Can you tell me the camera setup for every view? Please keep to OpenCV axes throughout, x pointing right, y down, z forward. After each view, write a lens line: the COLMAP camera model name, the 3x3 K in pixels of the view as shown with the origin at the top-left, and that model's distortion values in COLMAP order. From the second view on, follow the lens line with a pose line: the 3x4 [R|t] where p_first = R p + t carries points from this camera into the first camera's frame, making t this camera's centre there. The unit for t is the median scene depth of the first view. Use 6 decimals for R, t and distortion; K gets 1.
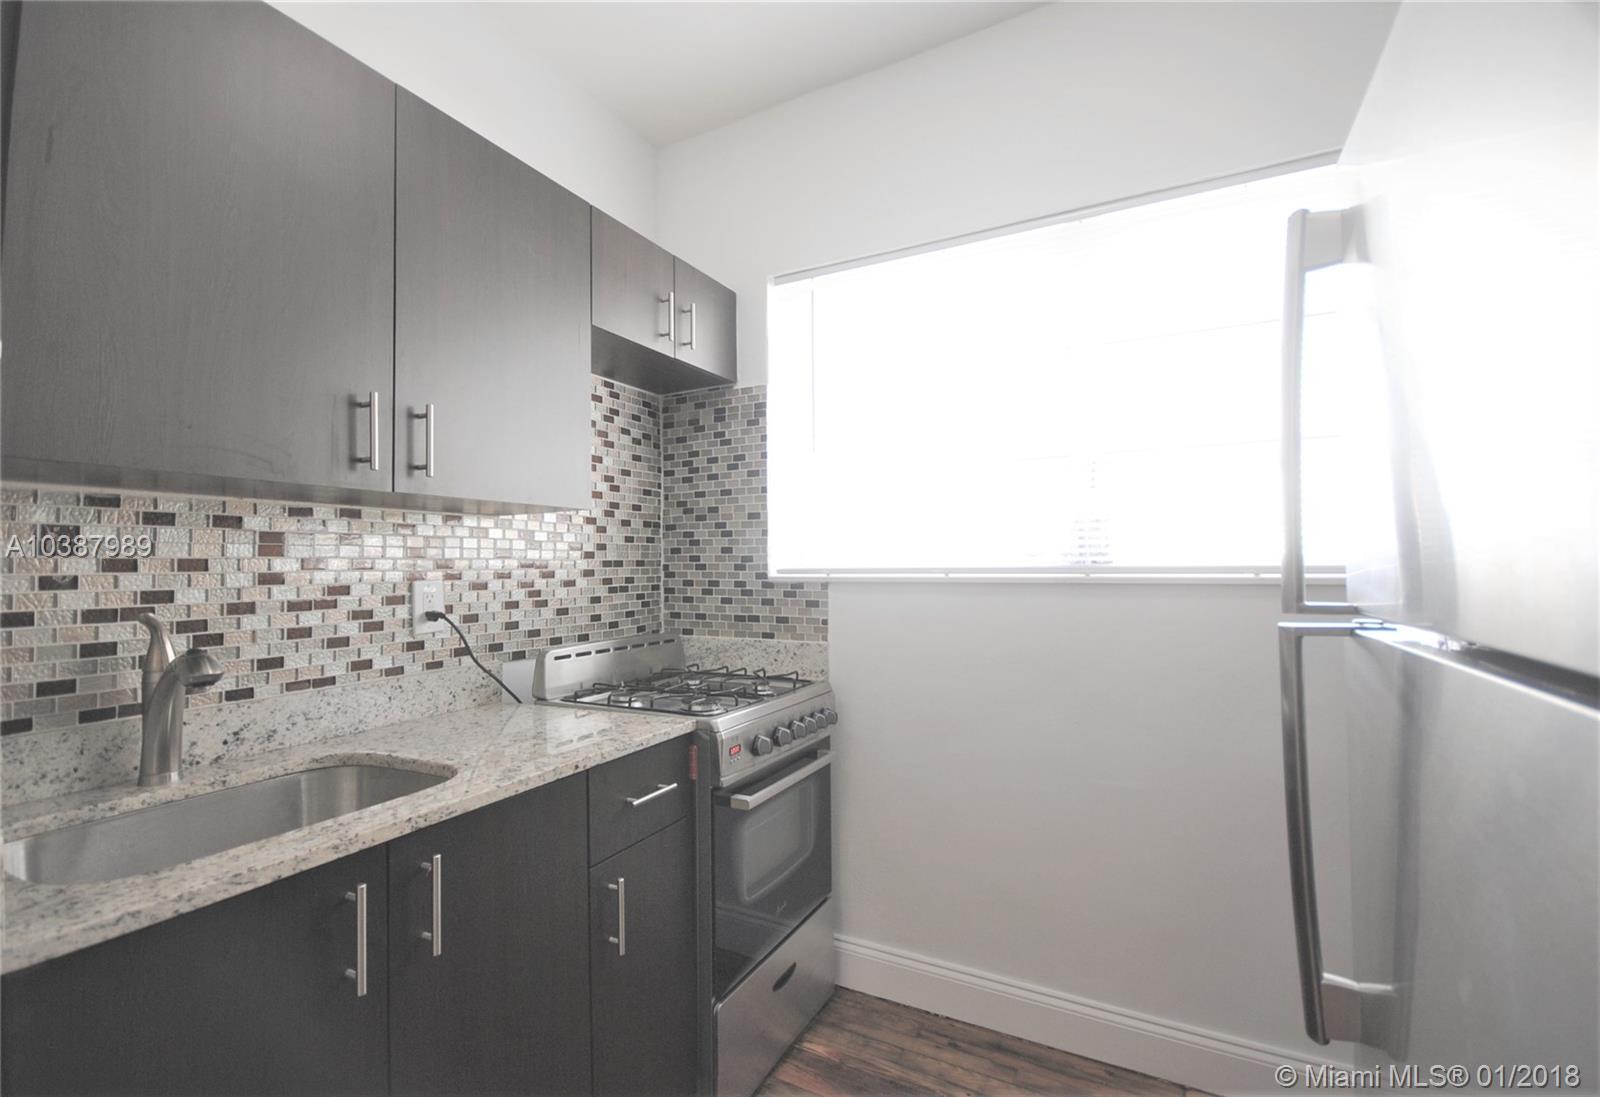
lens RADIAL K [[723.3, 0, 797.5], [0, 723.3, 550.6], [0, 0, 1]] dist [-0.002034, 0.000015]
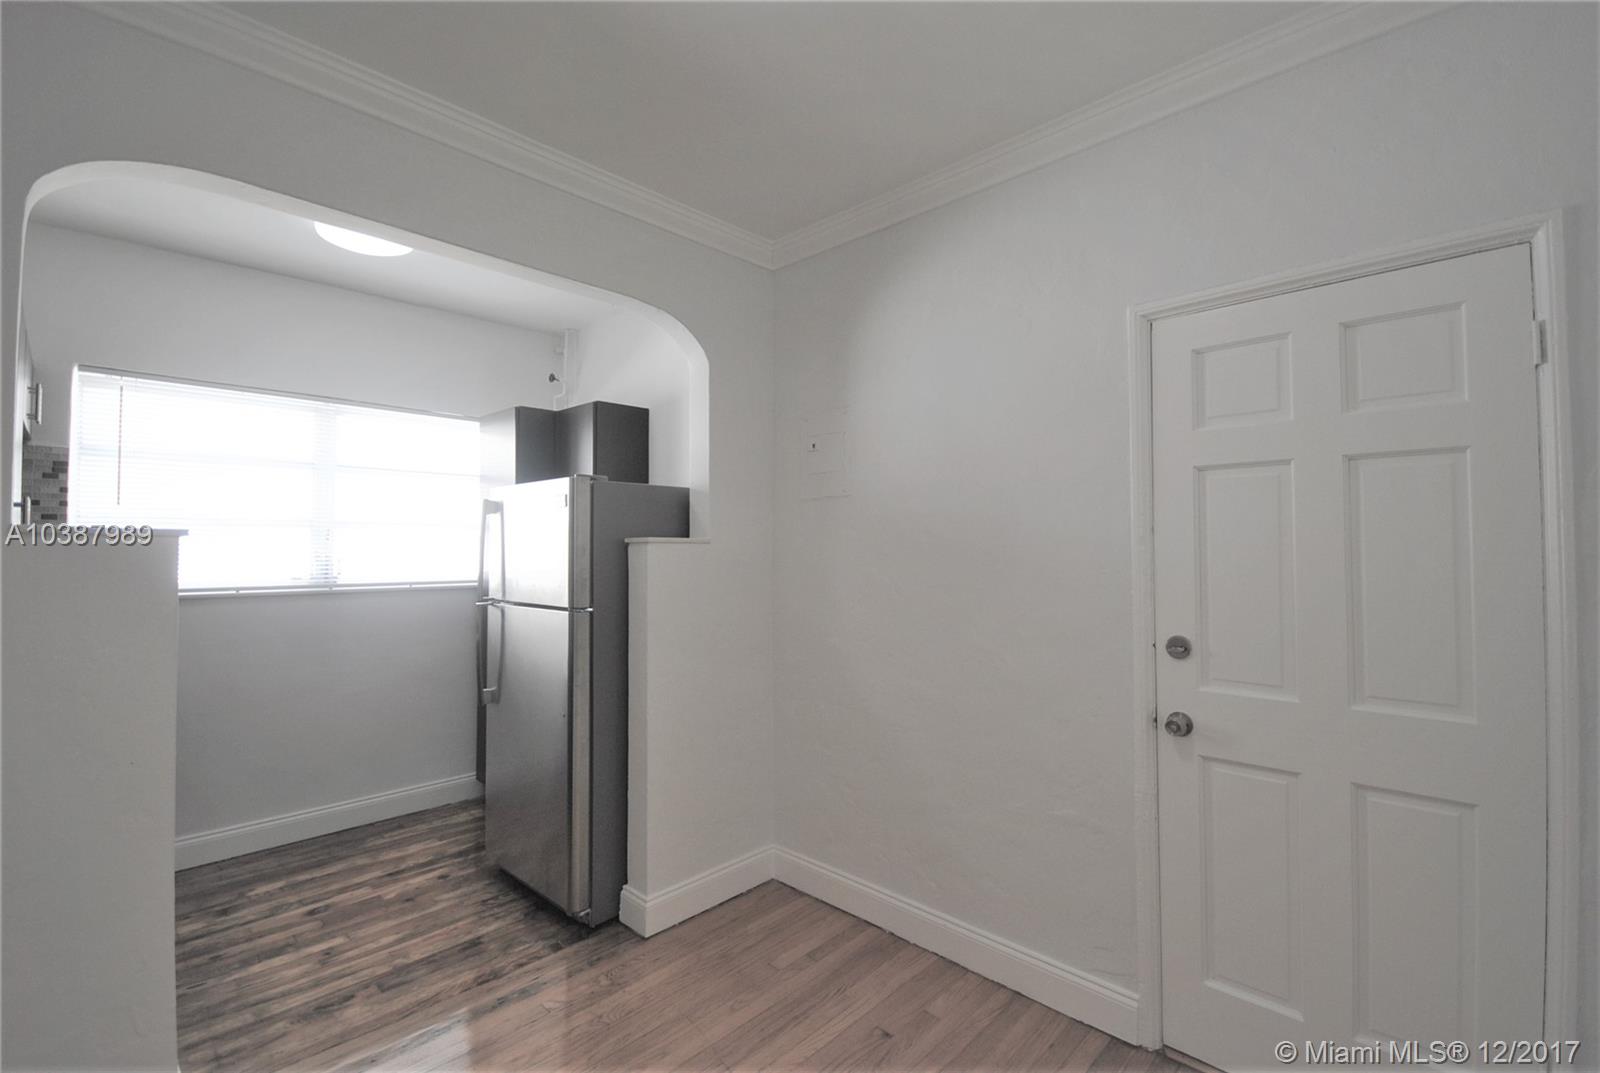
lens RADIAL K [[698.1, 0, 800.4], [0, 698.1, 530.7], [0, 0, 1]] dist [-0.011609, -0.002385]
pose [[0.269869, 0.035994, 0.962224, -0.874565], [-0.021351, 0.999279, -0.031392, -0.074572], [-0.962660, -0.012073, 0.270443, -0.588634]]
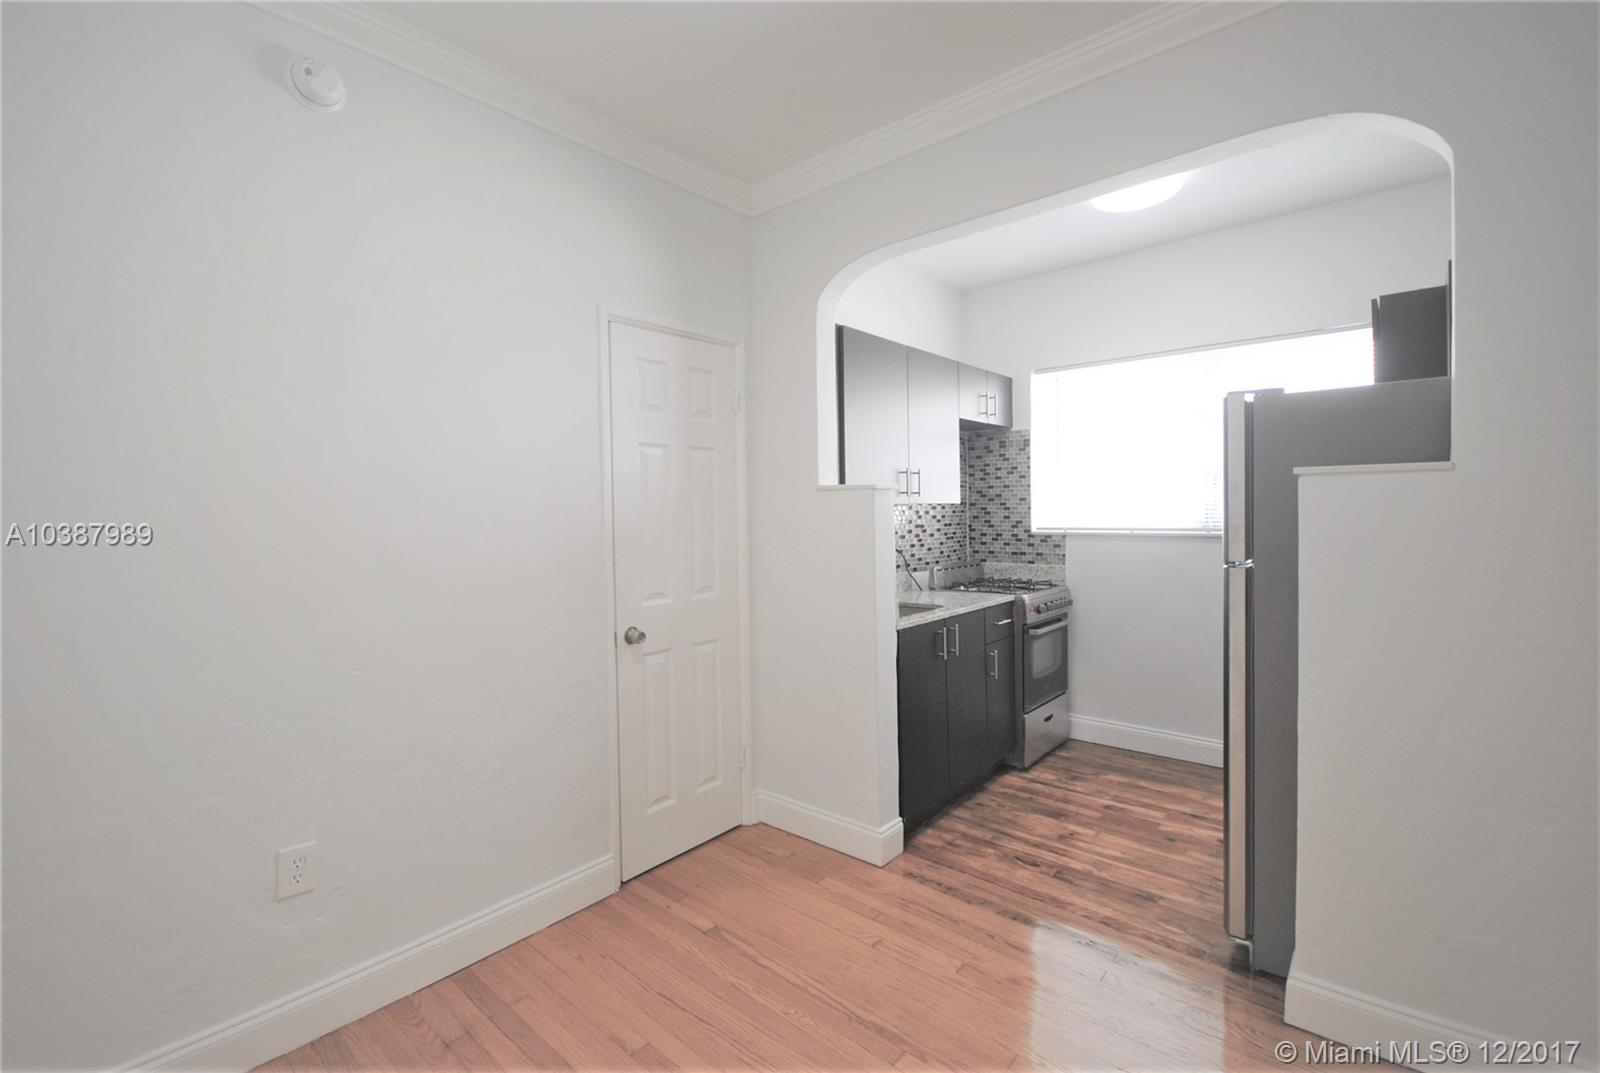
lens RADIAL K [[698.1, 0, 806.8], [0, 698.1, 539.1], [0, 0, 1]] dist [-0.011609, -0.002385]
pose [[0.973450, 0.003087, -0.228880, -0.196914], [0.011582, 0.997964, 0.062720, -0.066622], [0.228608, -0.063705, 0.971432, -0.925566]]
